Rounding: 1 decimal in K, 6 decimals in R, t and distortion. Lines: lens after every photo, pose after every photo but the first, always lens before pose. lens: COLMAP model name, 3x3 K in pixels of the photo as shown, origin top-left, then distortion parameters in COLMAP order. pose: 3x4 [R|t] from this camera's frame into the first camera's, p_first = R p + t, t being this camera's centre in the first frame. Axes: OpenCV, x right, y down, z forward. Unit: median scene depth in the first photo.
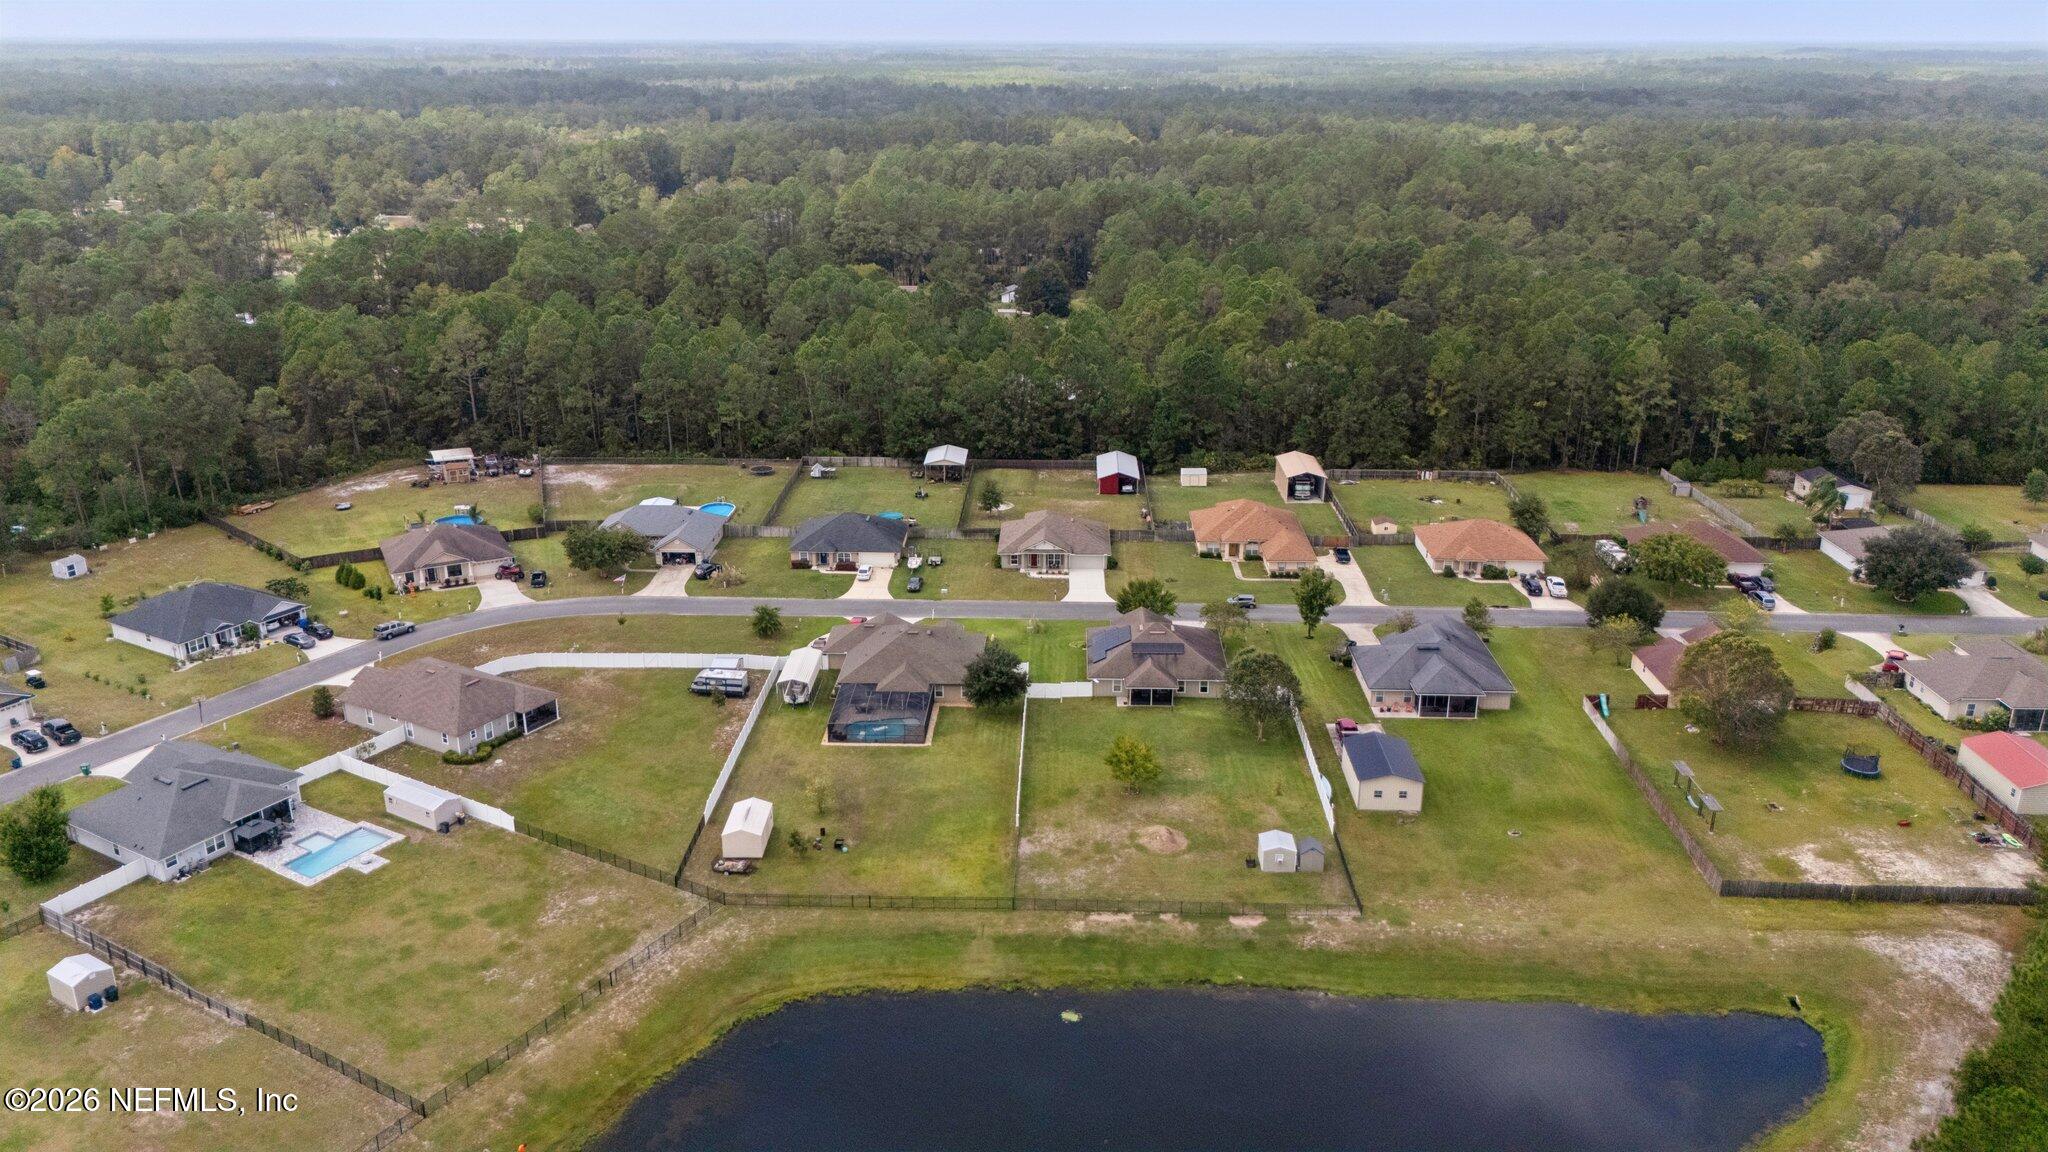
lens RADIAL K [[1531.5, 0, 1028.0], [0, 1531.5, 541.7], [0, 0, 1]] dist [0.074458, -0.085064]
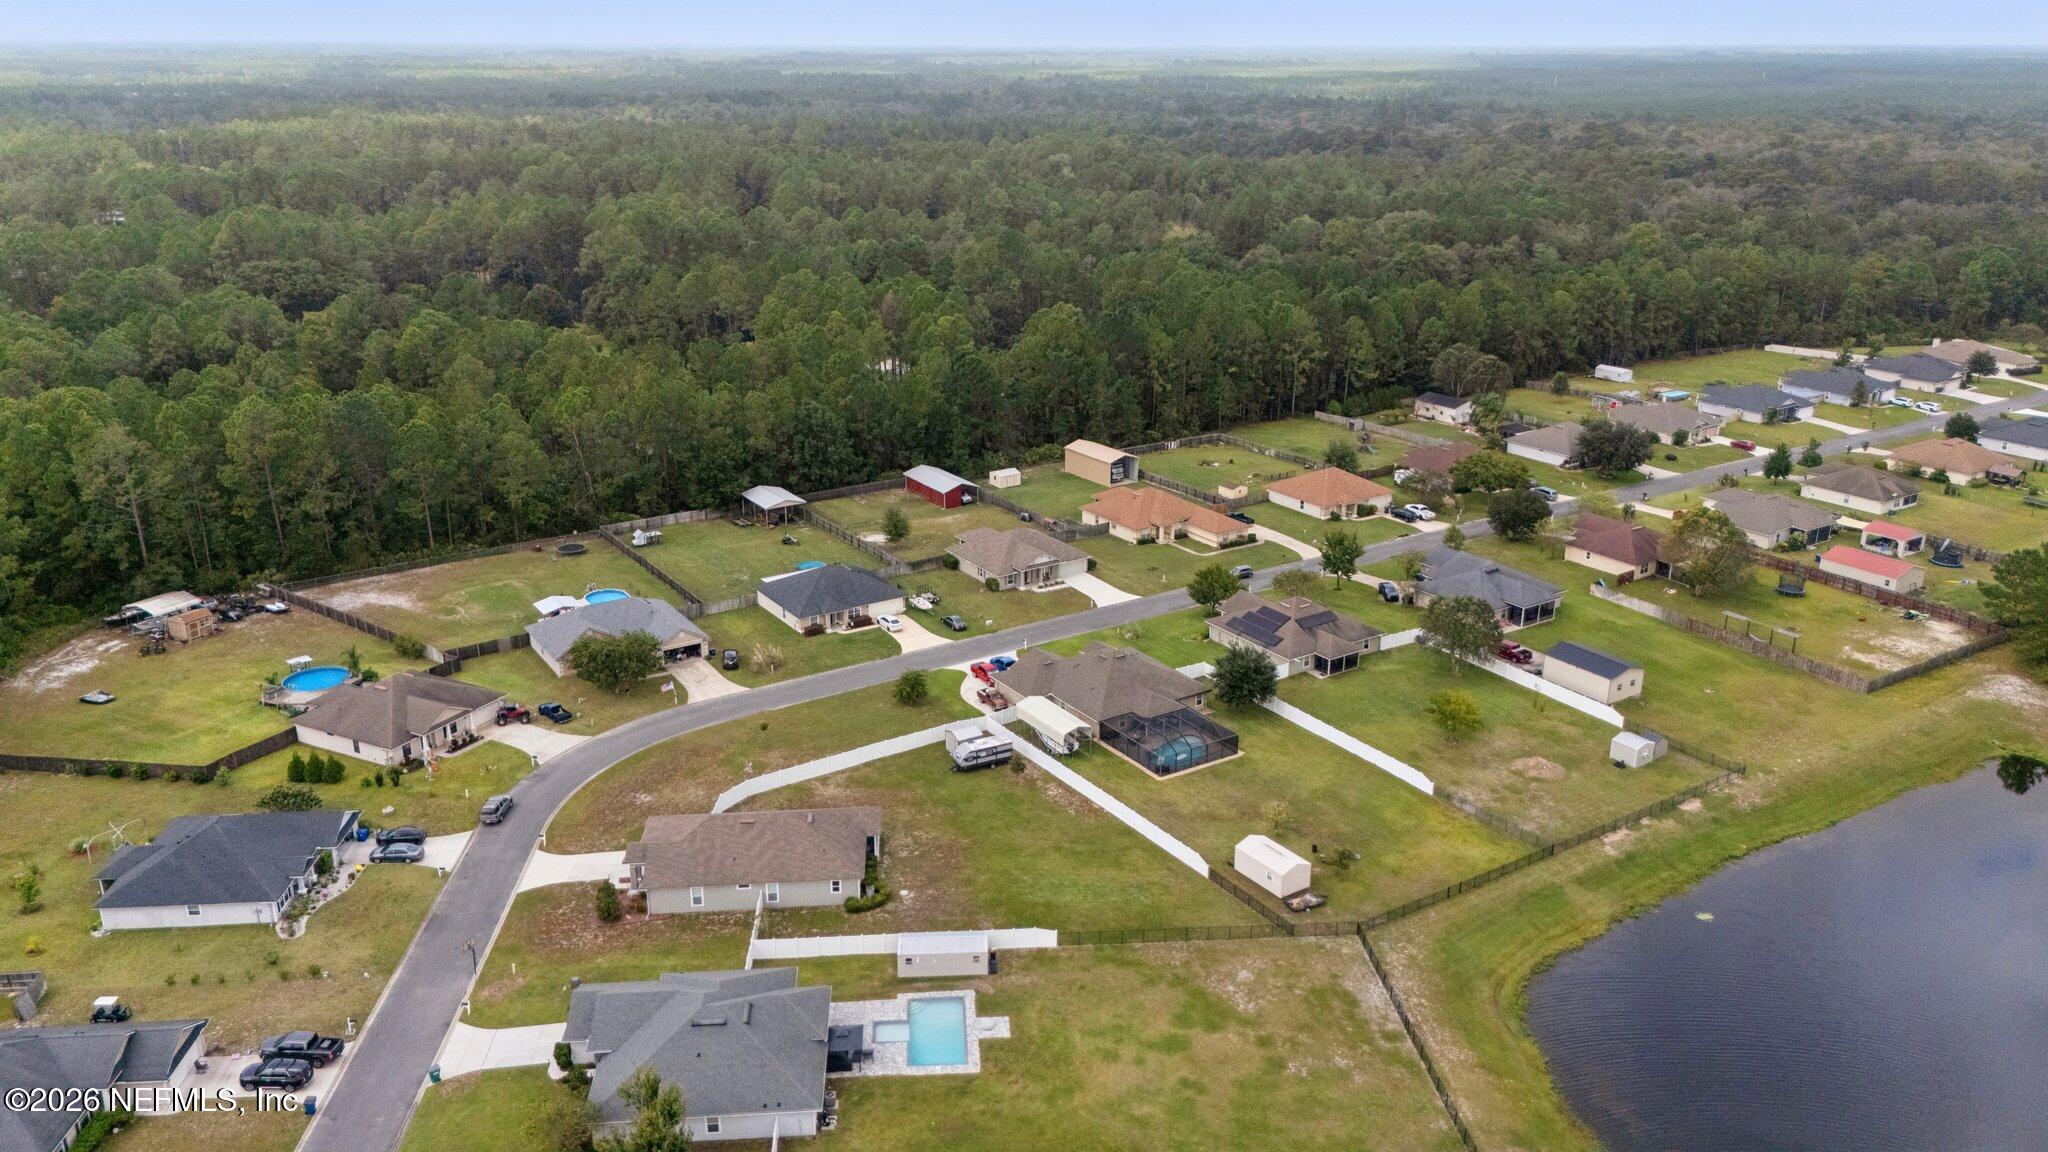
lens RADIAL K [[1531.5, 0, 1028.0], [0, 1531.5, 541.7], [0, 0, 1]] dist [0.074458, -0.085064]
pose [[0.818146, -0.177540, 0.546916, -0.534833], [0.178856, 0.982532, 0.051395, -0.060779], [-0.546487, 0.055771, 0.835608, 0.174873]]
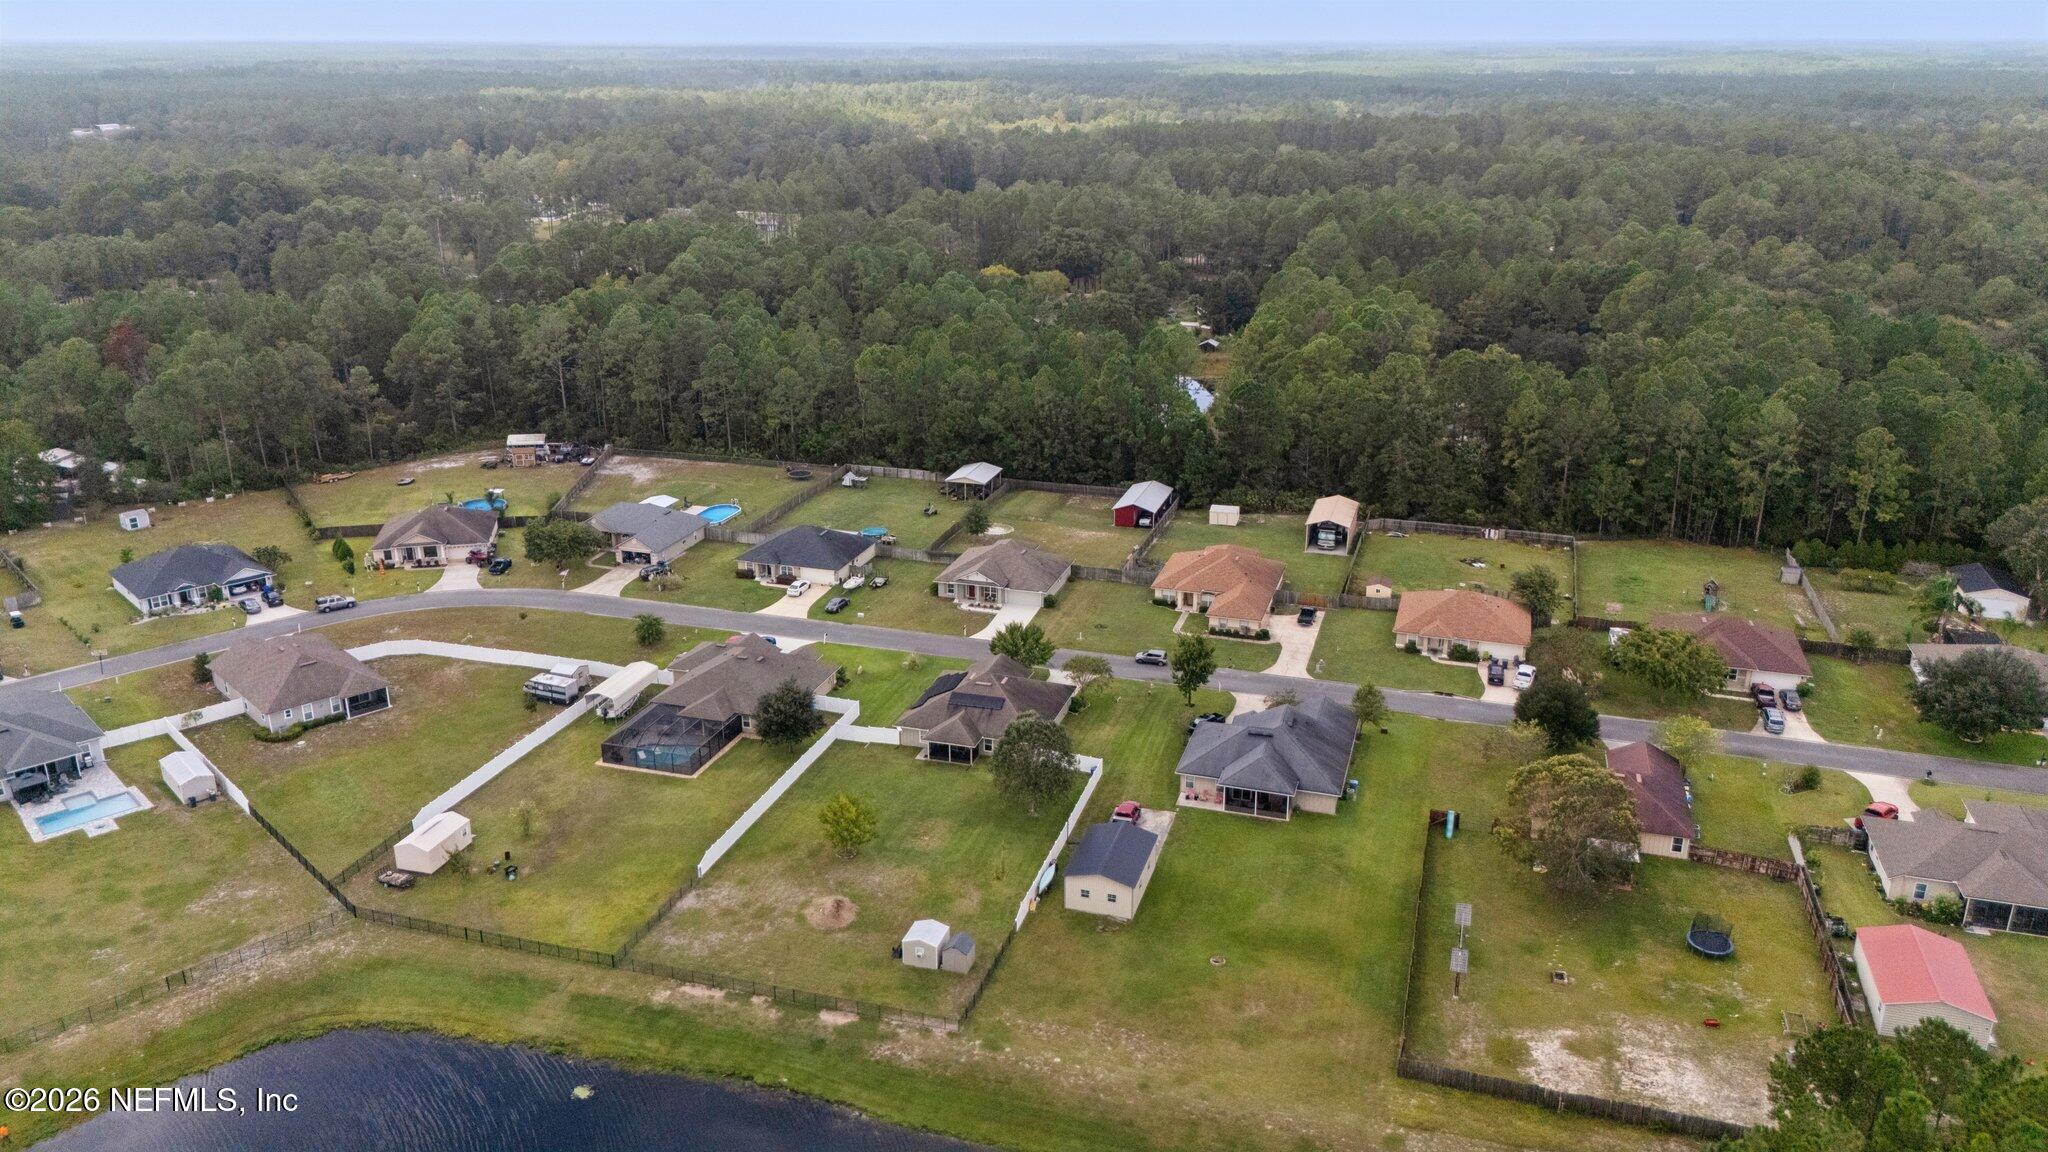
lens RADIAL K [[1531.5, 0, 1028.0], [0, 1531.5, 541.7], [0, 0, 1]] dist [0.074458, -0.085064]
pose [[0.962685, 0.081791, -0.257970, 0.282885], [-0.082113, 0.996577, 0.009544, -0.030713], [0.257867, 0.011994, 0.966106, 0.092361]]
